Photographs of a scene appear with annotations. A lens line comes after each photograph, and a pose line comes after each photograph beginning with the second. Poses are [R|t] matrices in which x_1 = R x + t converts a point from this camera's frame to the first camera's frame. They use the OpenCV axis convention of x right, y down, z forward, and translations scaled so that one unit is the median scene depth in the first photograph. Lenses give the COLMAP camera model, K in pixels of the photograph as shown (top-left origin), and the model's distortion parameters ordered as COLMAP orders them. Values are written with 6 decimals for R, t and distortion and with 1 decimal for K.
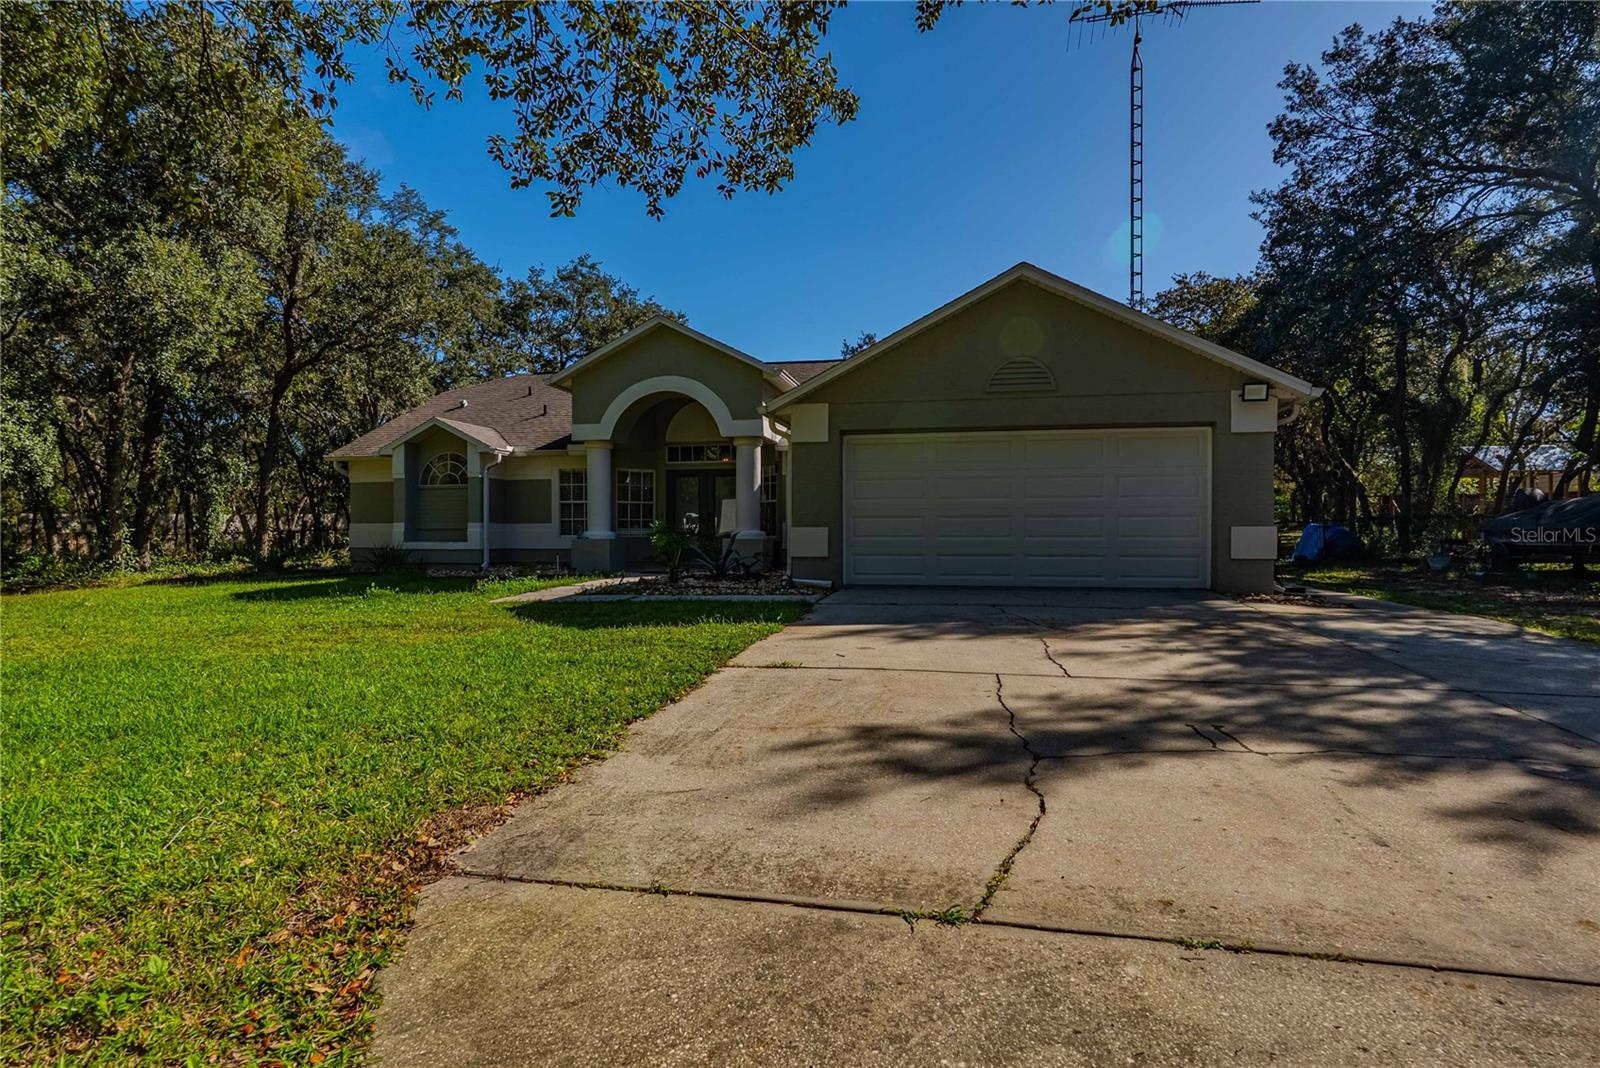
lens RADIAL K [[859.4, 0, 800.0], [0, 859.4, 534.0], [0, 0, 1]] dist [0.000415, -0.000843]
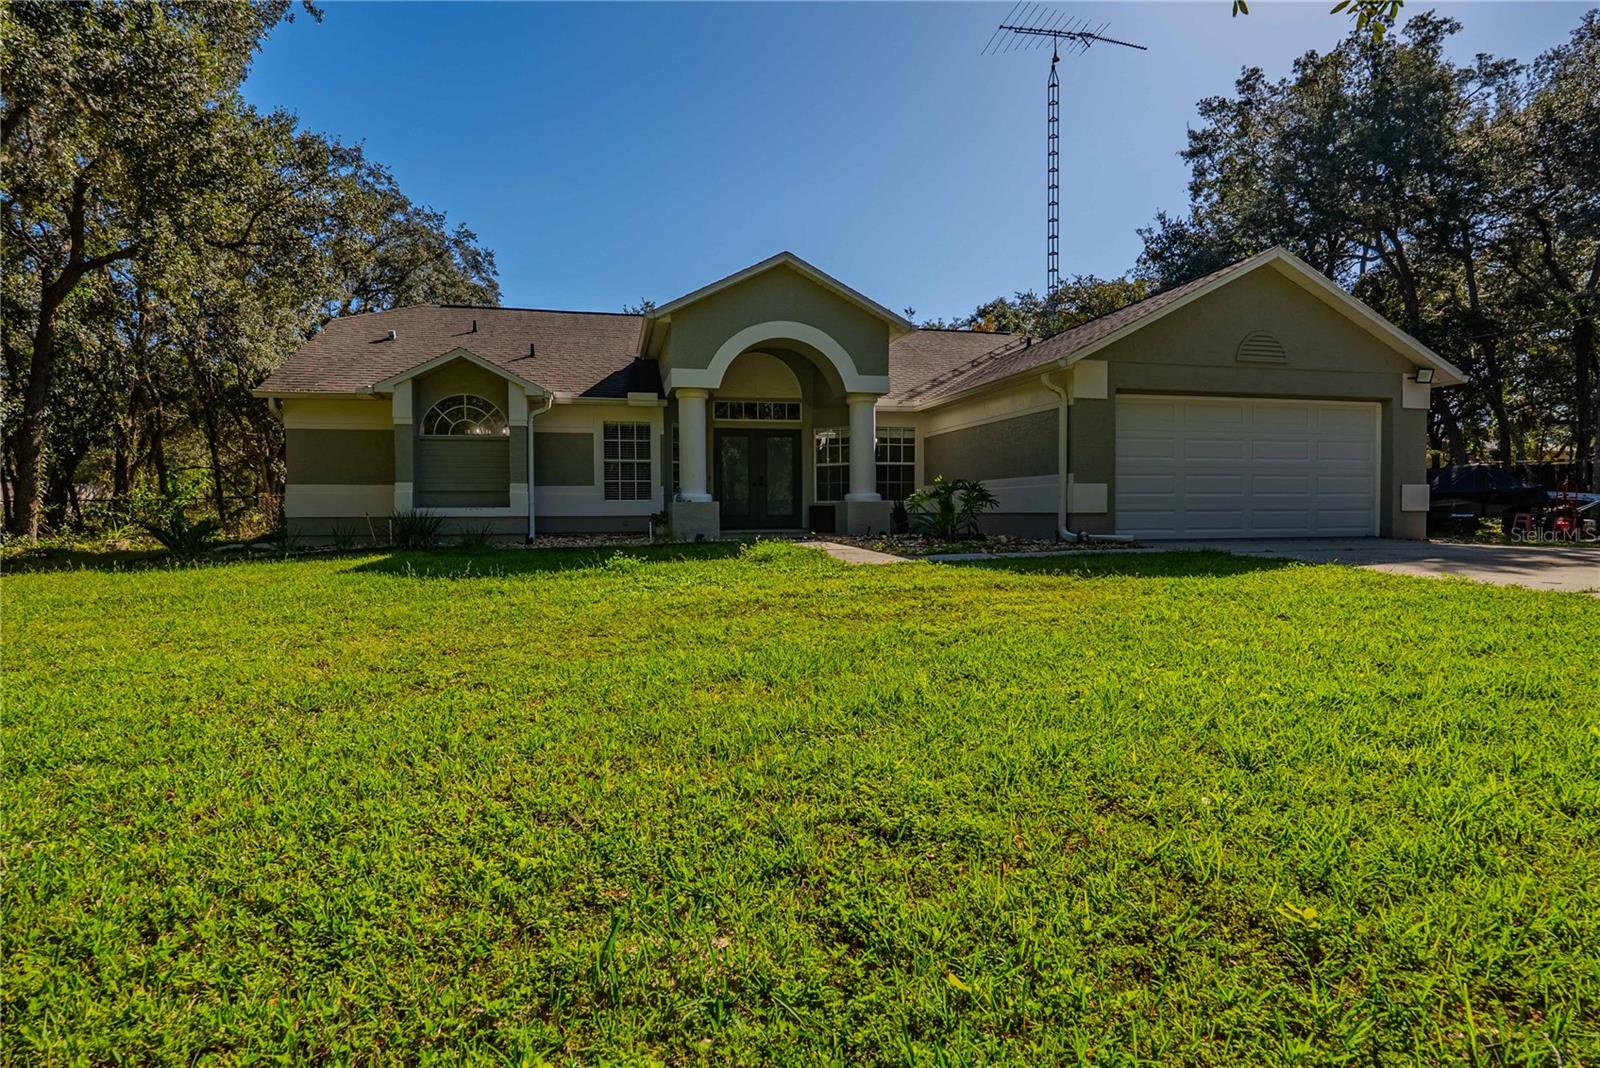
lens RADIAL K [[859.4, 0, 800.0], [0, 859.4, 534.0], [0, 0, 1]] dist [0.000415, -0.000843]
pose [[0.902226, -0.015058, 0.431000, -0.491674], [0.006203, 0.999740, 0.021943, 0.018234], [-0.431218, -0.017124, 0.902085, 0.159698]]
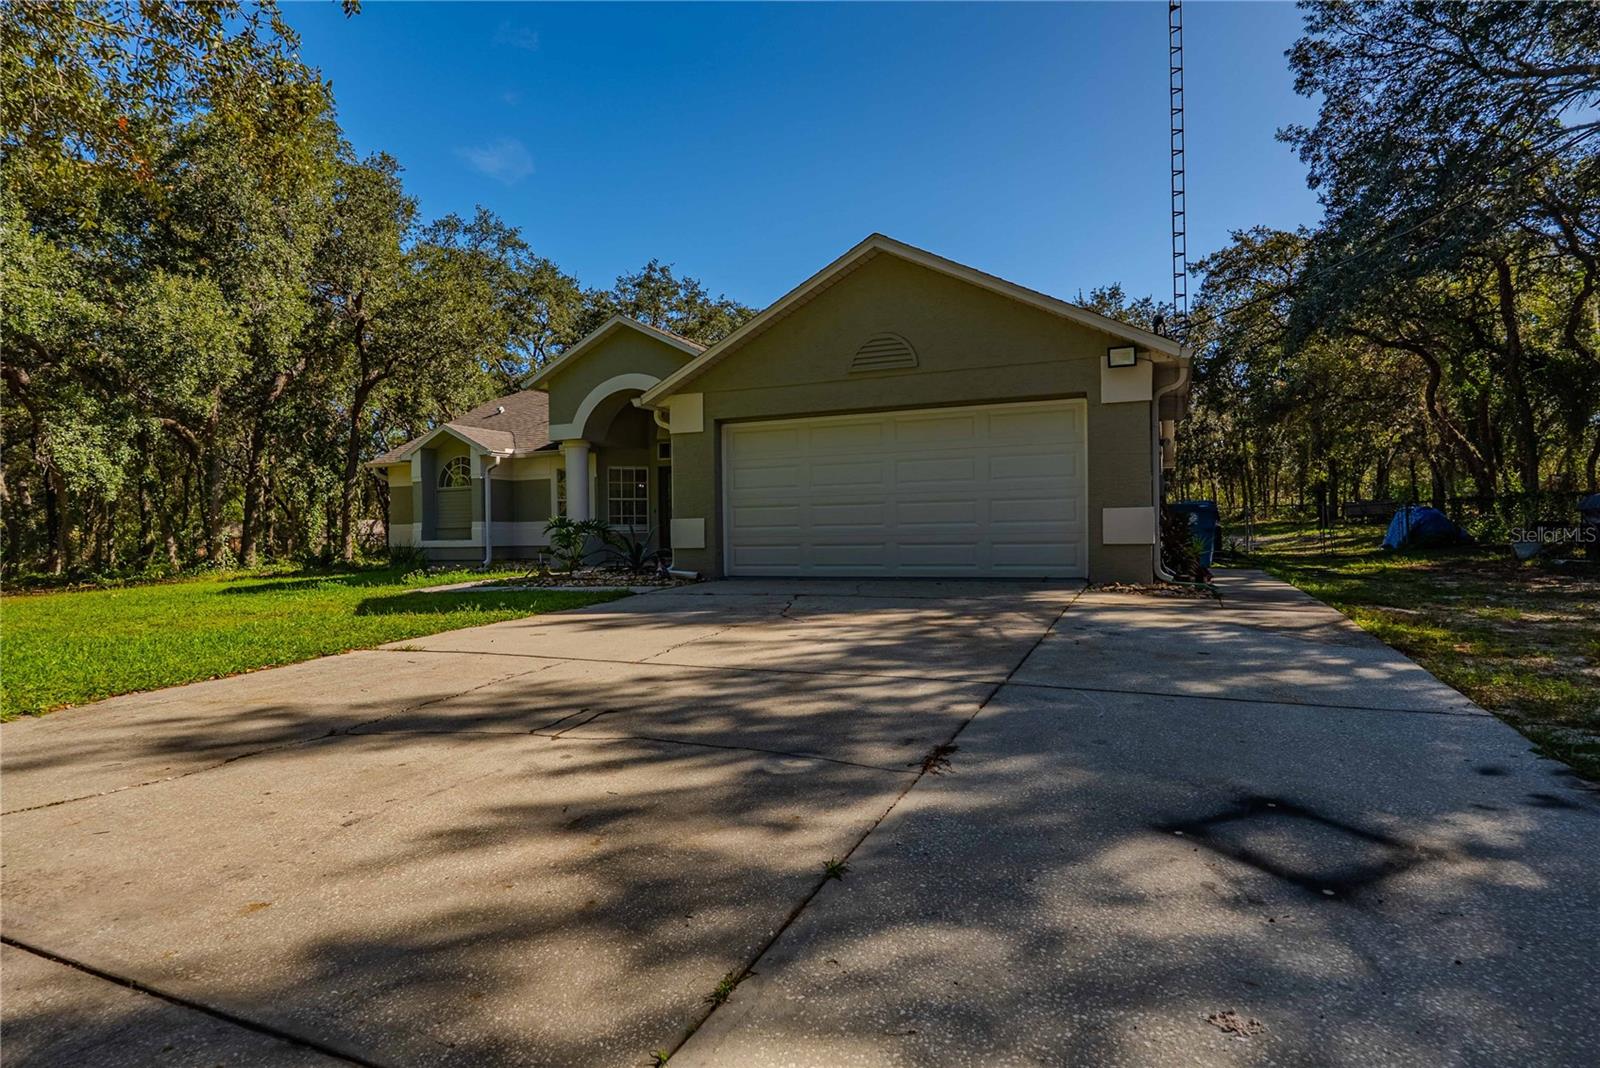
lens RADIAL K [[872.9, 0, 800.0], [0, 872.9, 534.0], [0, 0, 1]] dist [-0.001086, -0.000112]
pose [[0.978782, -0.013906, -0.204433, 0.231881], [0.014049, 0.999901, -0.000752, 0.008533], [0.204423, -0.002136, 0.978880, 0.027697]]
